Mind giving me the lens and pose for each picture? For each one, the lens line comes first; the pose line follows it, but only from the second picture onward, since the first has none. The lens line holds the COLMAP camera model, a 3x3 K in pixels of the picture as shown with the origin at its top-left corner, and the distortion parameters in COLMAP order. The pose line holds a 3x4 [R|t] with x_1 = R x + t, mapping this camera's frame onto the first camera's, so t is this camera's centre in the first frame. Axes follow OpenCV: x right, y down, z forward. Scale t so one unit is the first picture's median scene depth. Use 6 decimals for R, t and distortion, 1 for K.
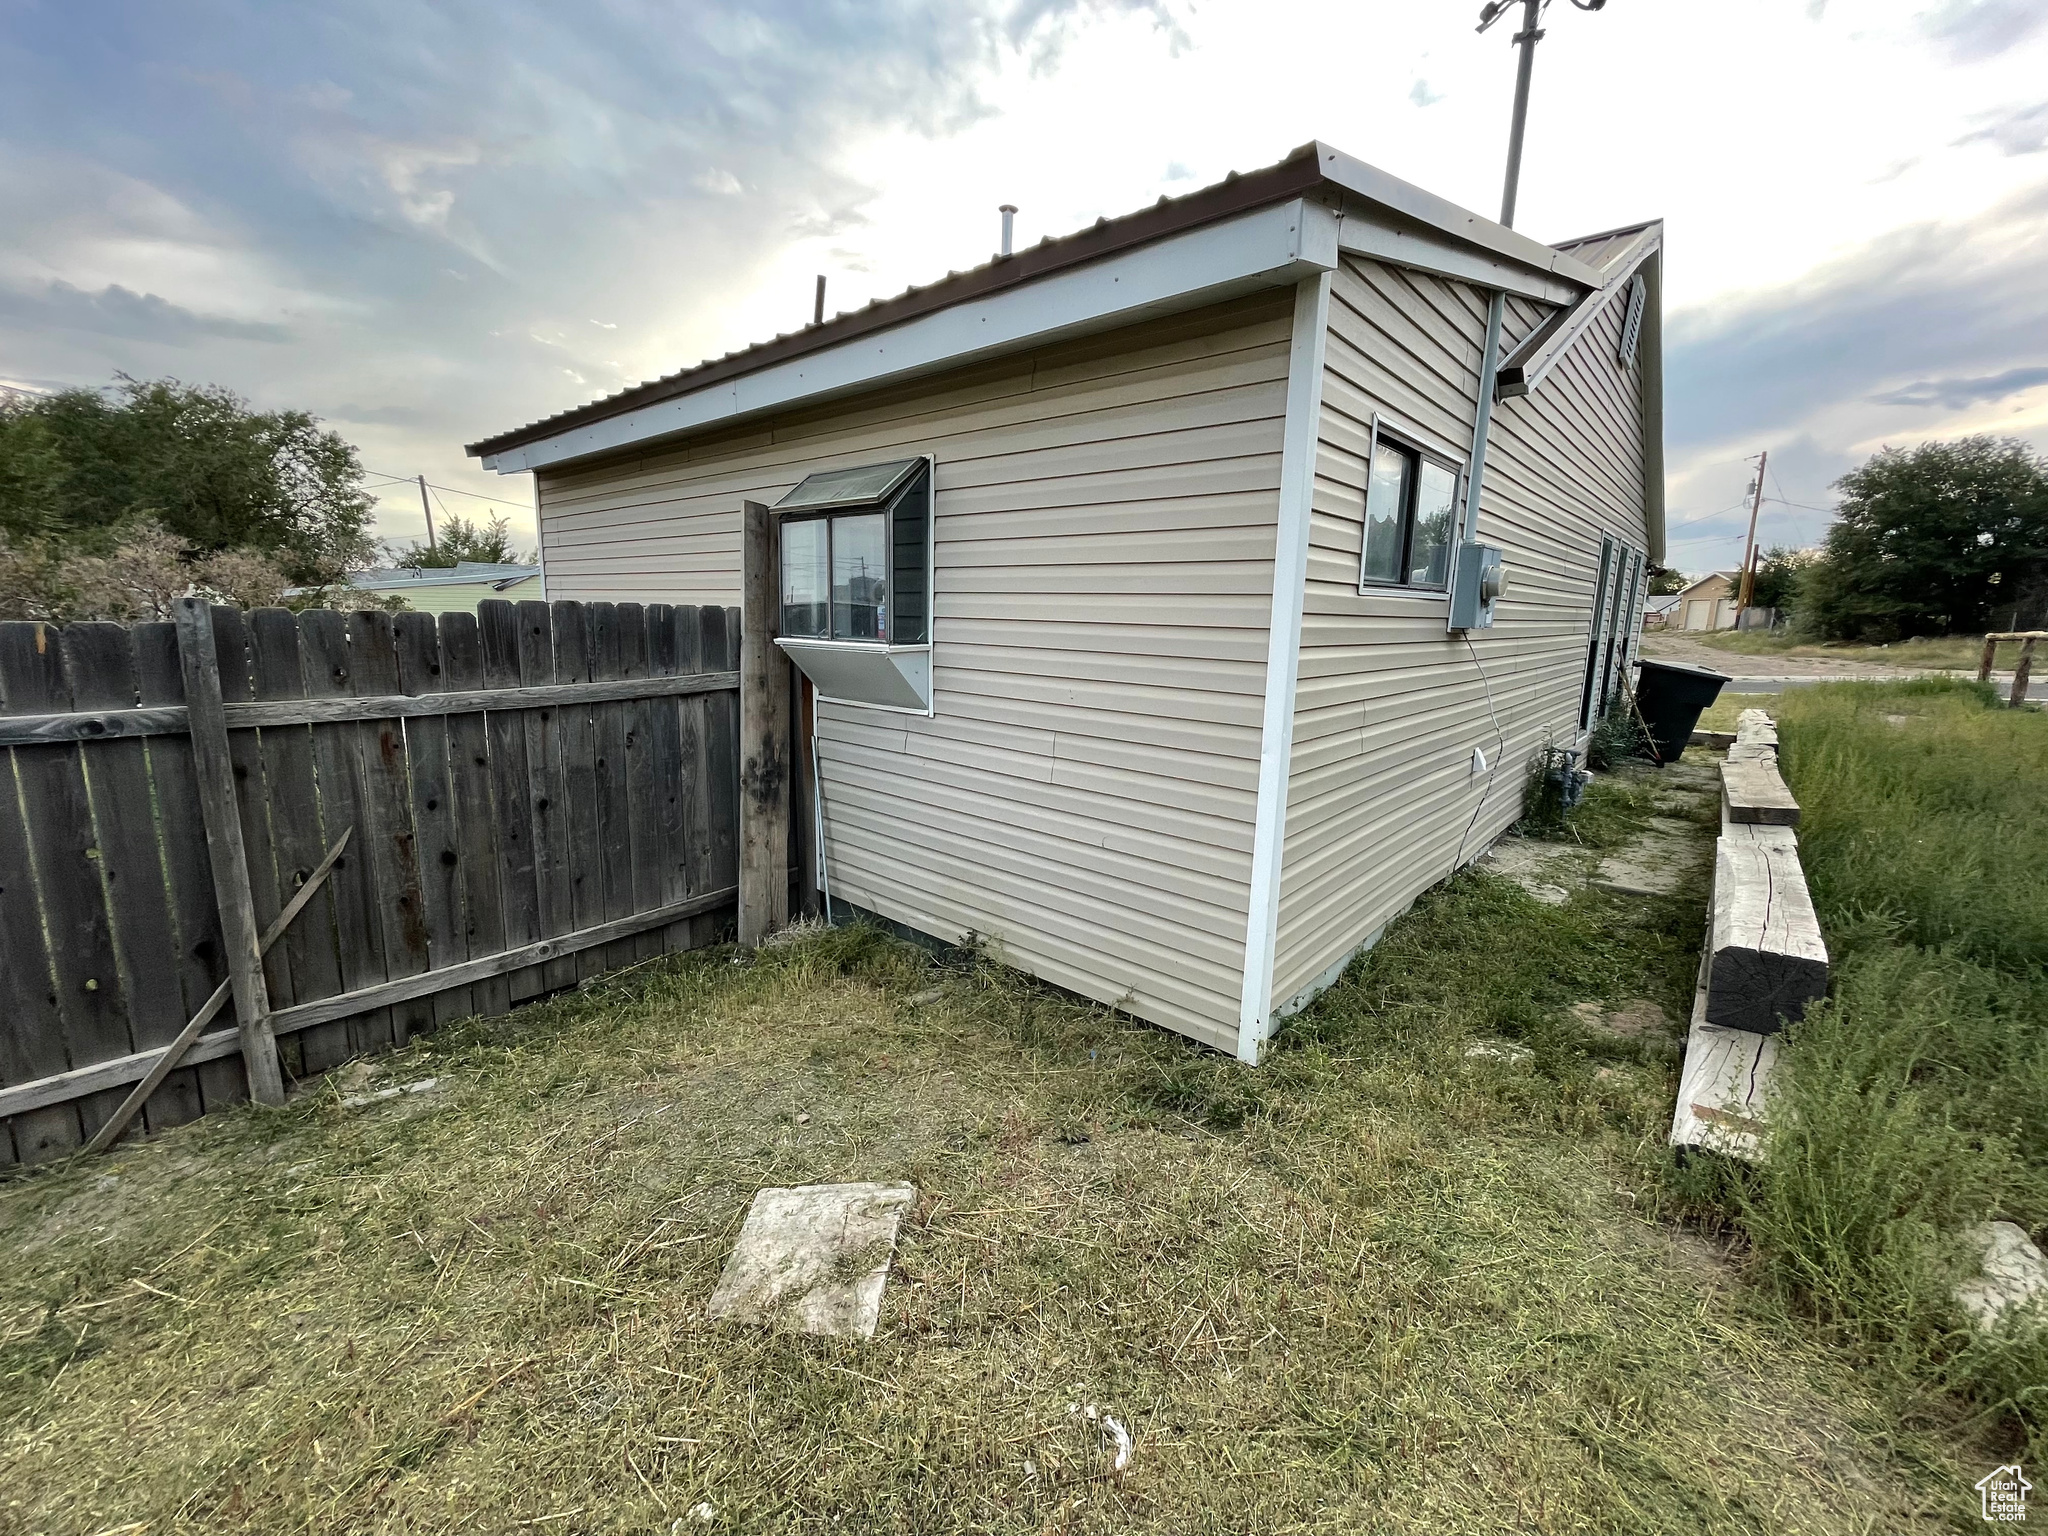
lens RADIAL K [[824.5, 0, 1016.5], [0, 824.5, 764.4], [0, 0, 1]] dist [0.000549, 0.000168]
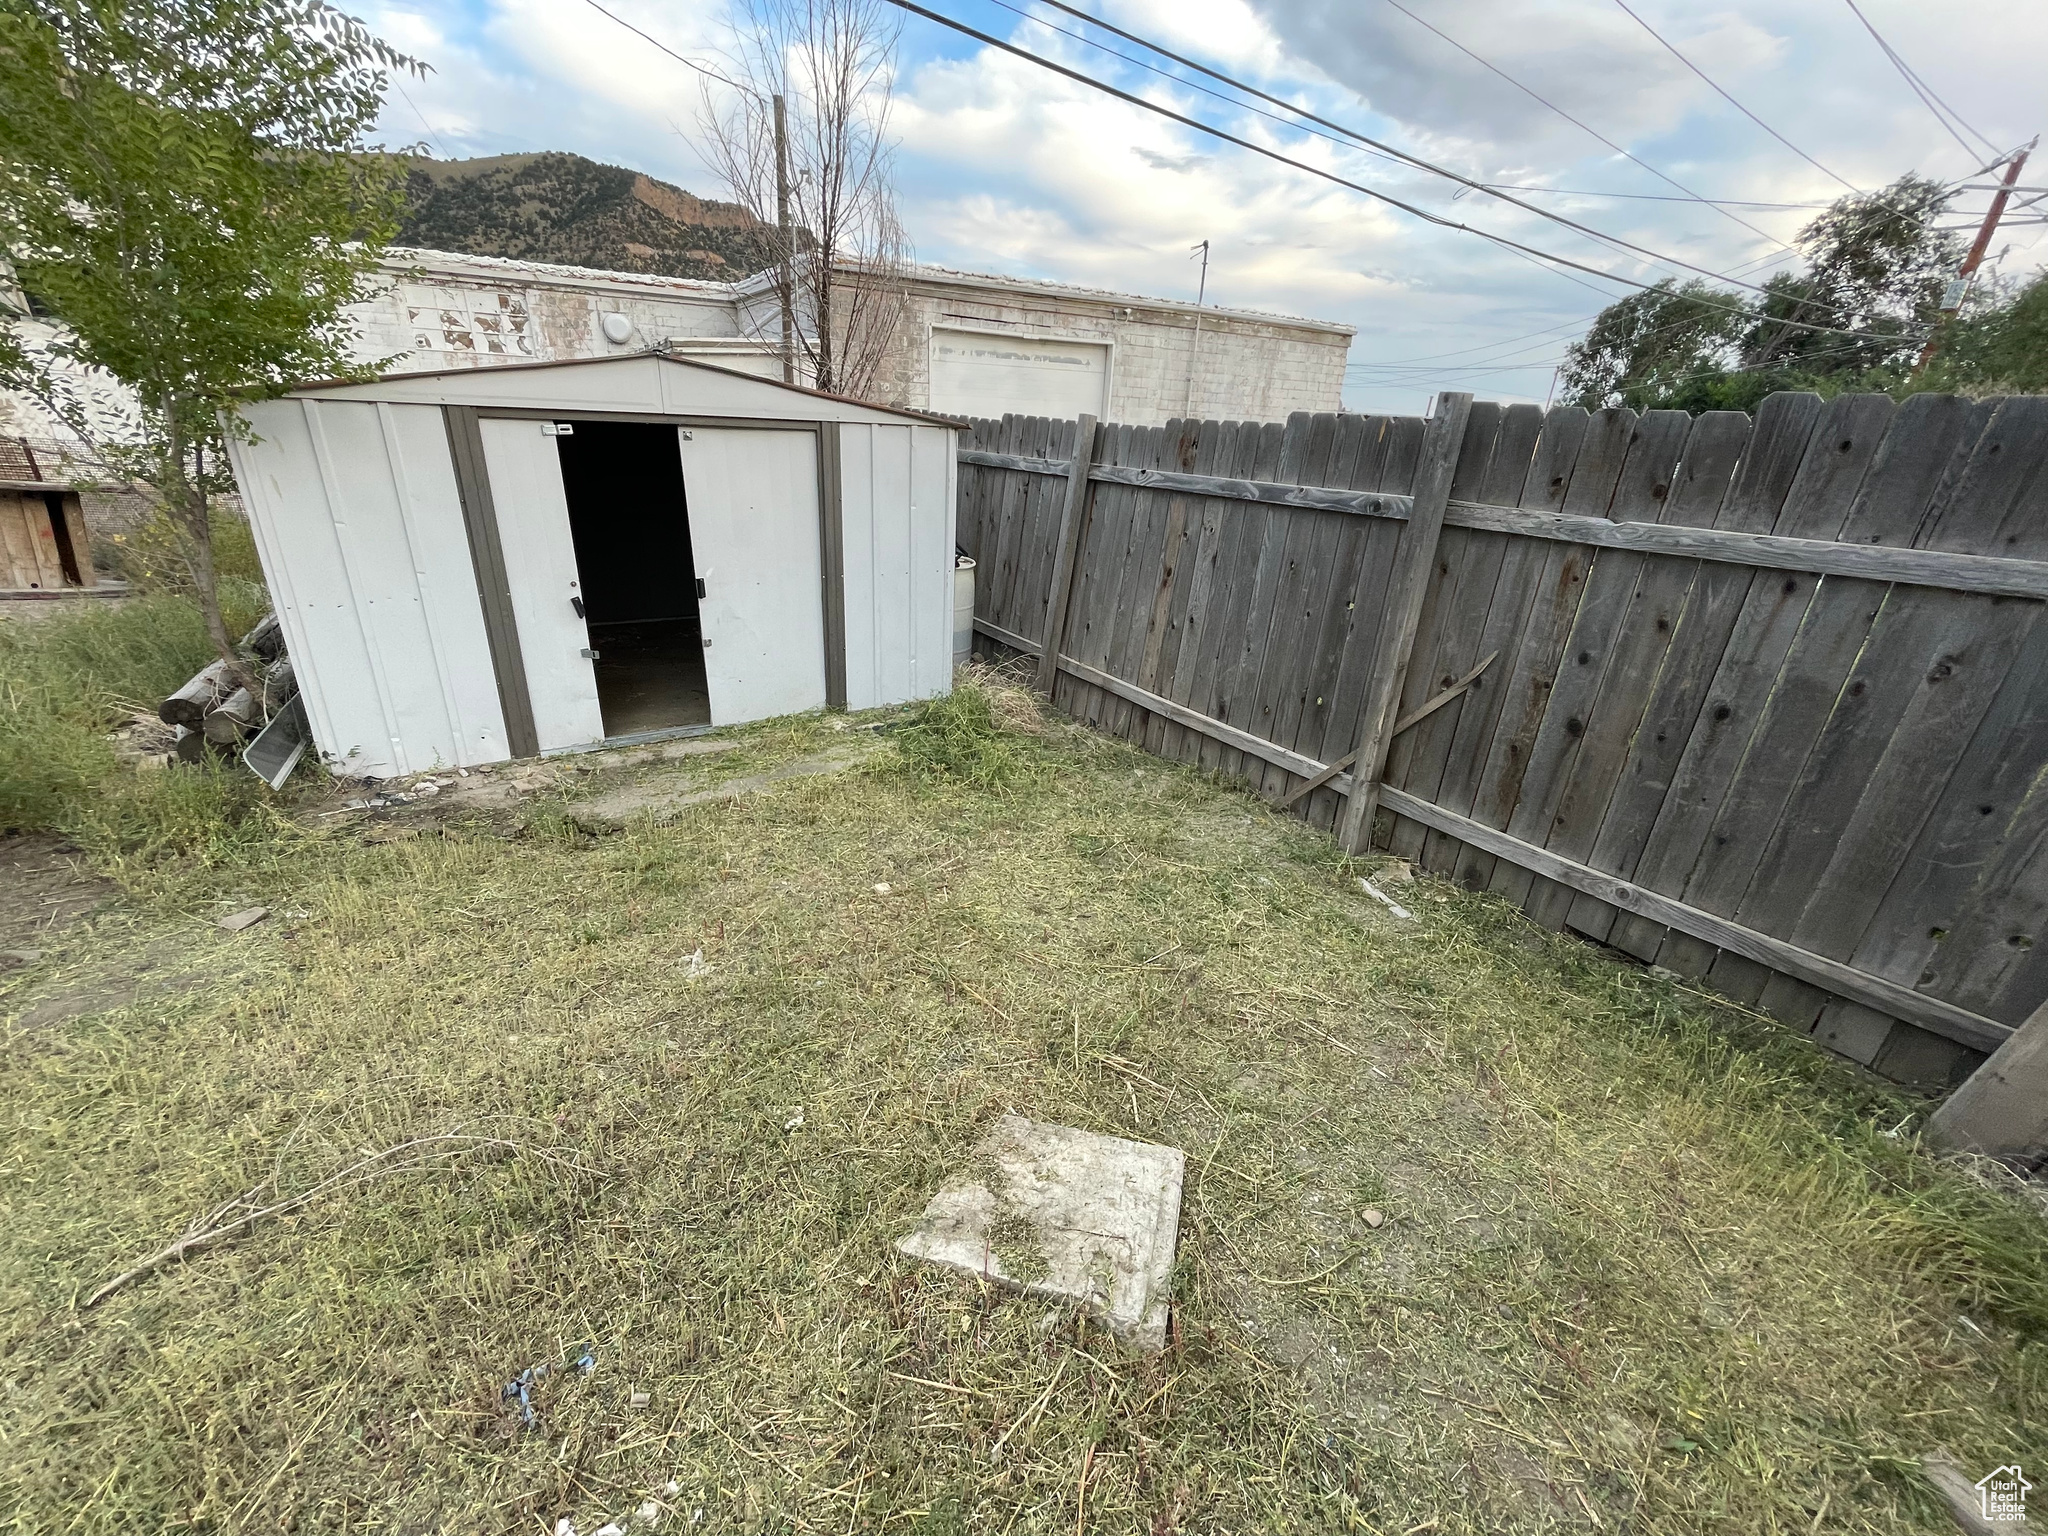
lens RADIAL K [[824.5, 0, 1016.1], [0, 824.5, 760.0], [0, 0, 1]] dist [0.000549, 0.000168]
pose [[-0.232255, 0.351180, -0.907045, 0.221594], [-0.230494, 0.886111, 0.402095, -0.065255], [0.944950, 0.302457, -0.124859, 0.616128]]
